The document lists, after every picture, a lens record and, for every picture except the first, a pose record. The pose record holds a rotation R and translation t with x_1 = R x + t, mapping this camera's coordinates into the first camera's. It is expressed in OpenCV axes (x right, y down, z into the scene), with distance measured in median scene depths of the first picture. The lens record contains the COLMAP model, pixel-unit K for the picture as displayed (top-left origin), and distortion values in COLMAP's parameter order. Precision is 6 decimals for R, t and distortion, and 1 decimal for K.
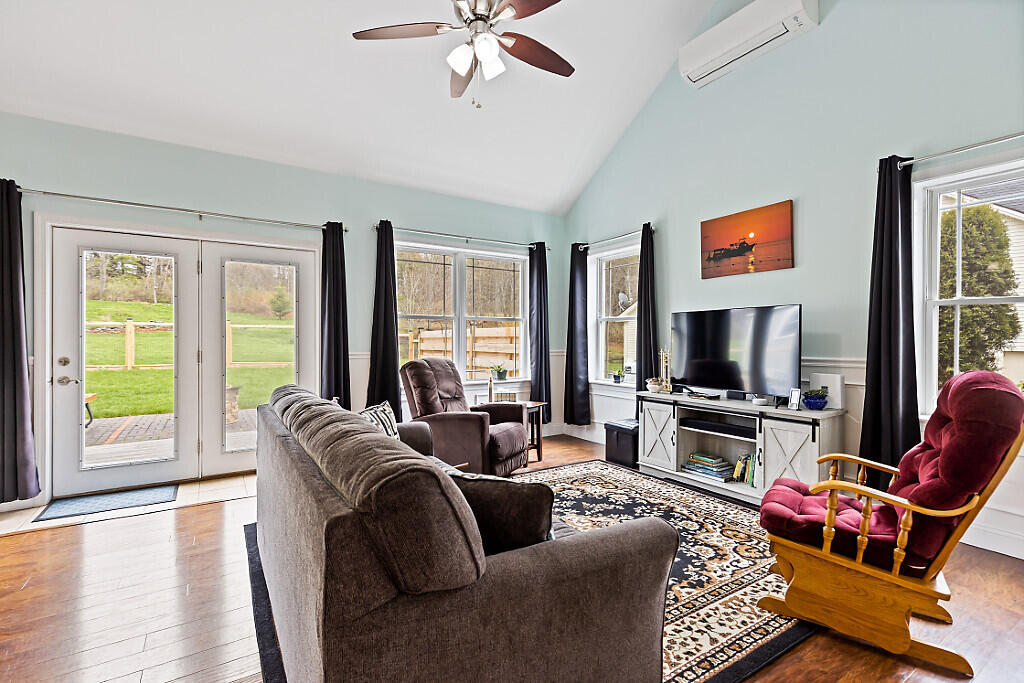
lens RADIAL K [[467.8, 0, 508.1], [0, 467.8, 341.1], [0, 0, 1]] dist [-0.000535, -0.000904]
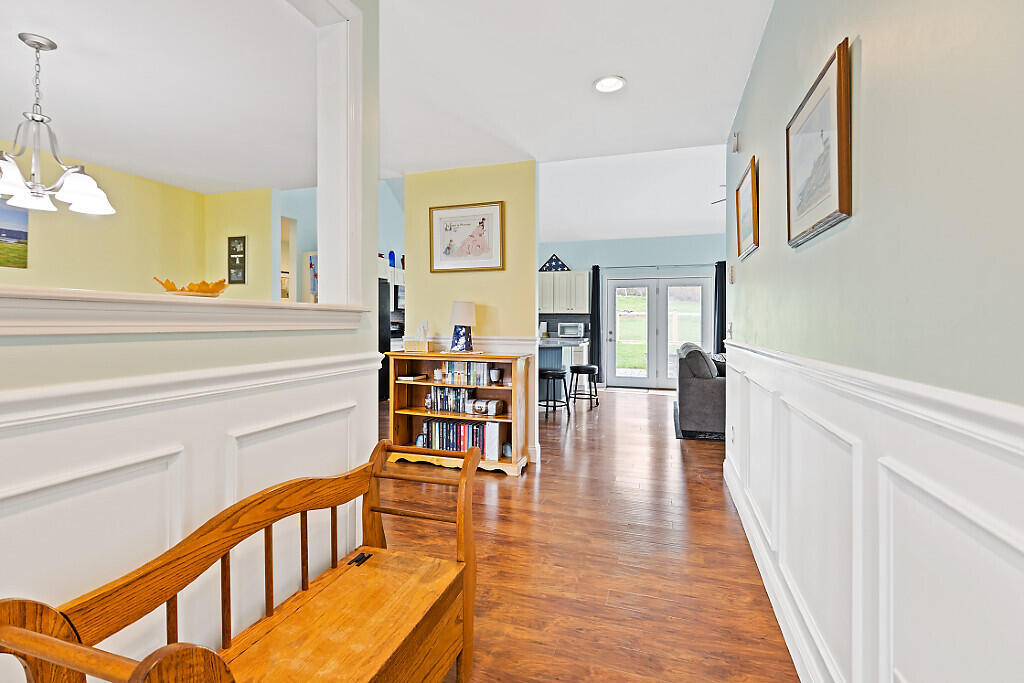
lens RADIAL K [[467.8, 0, 509.2], [0, 467.8, 325.6], [0, 0, 1]] dist [-0.000535, -0.000904]
pose [[0.632223, 0.005274, -0.774769, 0.612260], [-0.006808, 0.999976, 0.001252, 0.005674], [0.774757, 0.004483, 0.632243, -0.943529]]
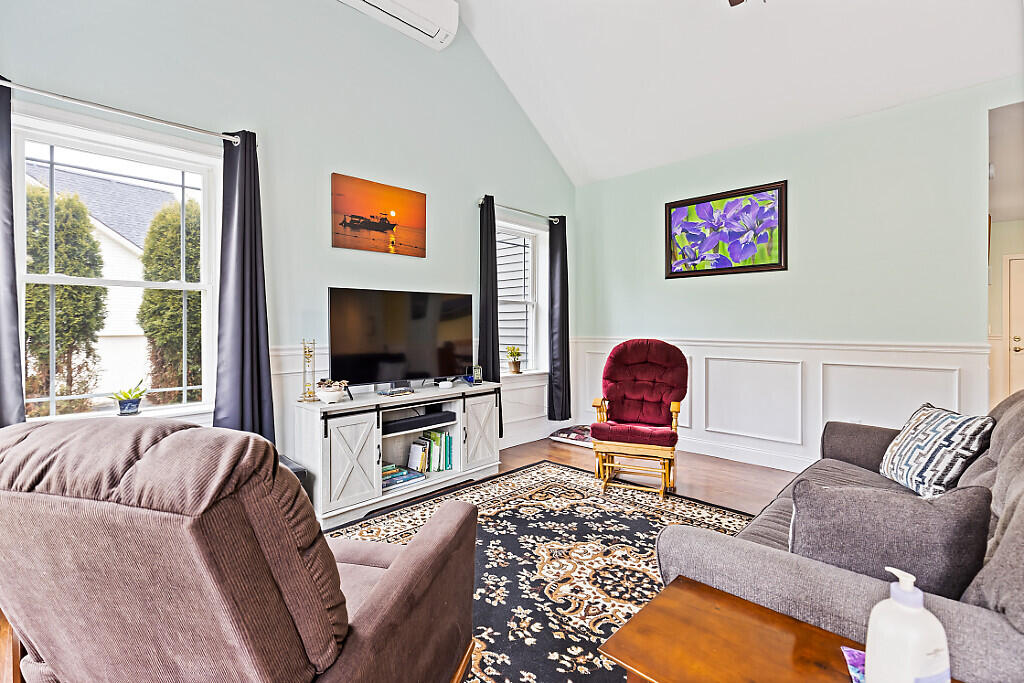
lens RADIAL K [[467.8, 0, 498.4], [0, 467.8, 326.0], [0, 0, 1]] dist [-0.000535, -0.000904]
pose [[-0.224579, -0.003436, 0.974450, -0.448591], [0.002981, 0.999987, 0.004214, -0.004192], [-0.974451, 0.003852, -0.224566, 1.017157]]
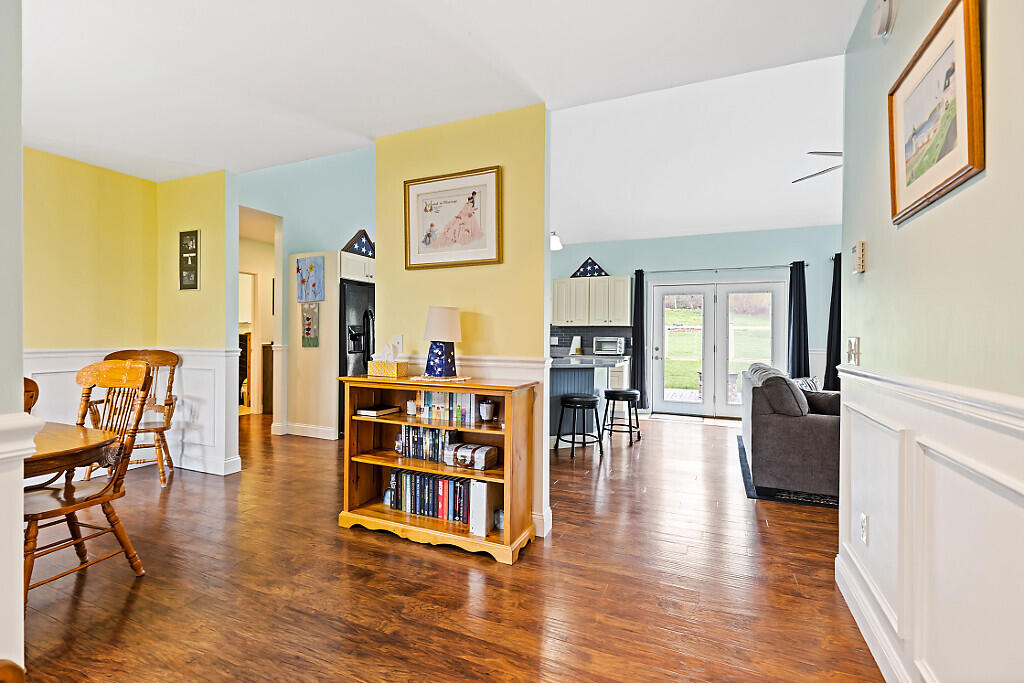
lens RADIAL K [[467.8, 0, 509.6], [0, 467.8, 339.1], [0, 0, 1]] dist [-0.000535, -0.000904]
pose [[0.555481, 0.006398, -0.831505, 0.413564], [-0.010082, 0.999949, 0.000959, 0.002766], [0.831468, 0.007851, 0.555517, -0.682538]]
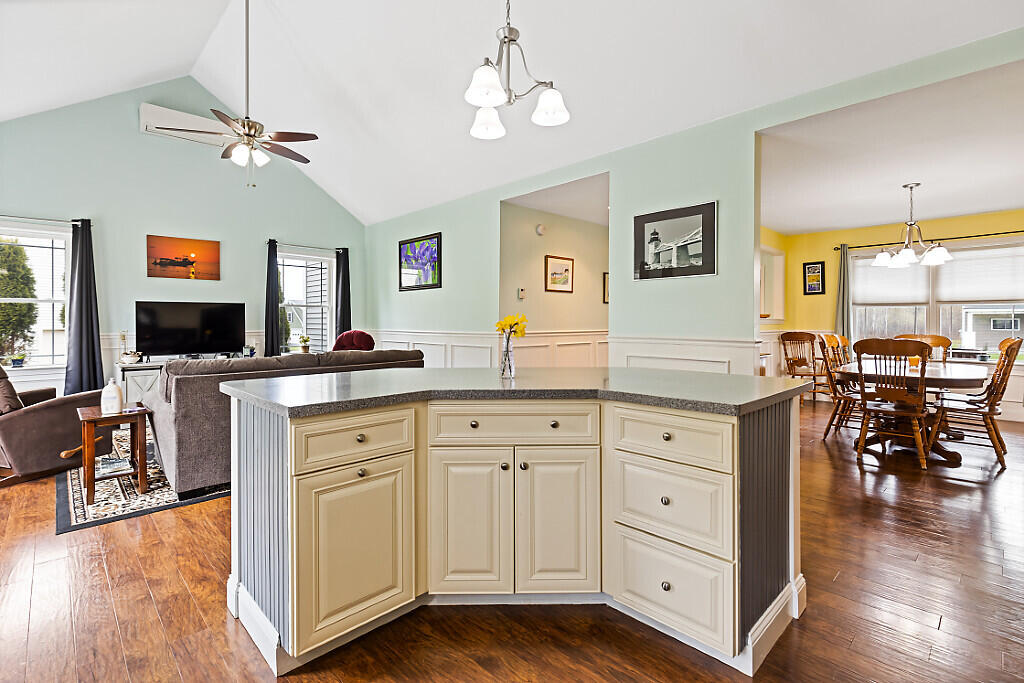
lens RADIAL K [[467.8, 0, 509.3], [0, 467.8, 326.7], [0, 0, 1]] dist [-0.000535, -0.000904]
pose [[-0.208647, -0.013408, 0.977899, -1.272620], [0.003386, 0.999890, 0.014432, -0.004231], [-0.977985, 0.006322, -0.208578, 0.285831]]
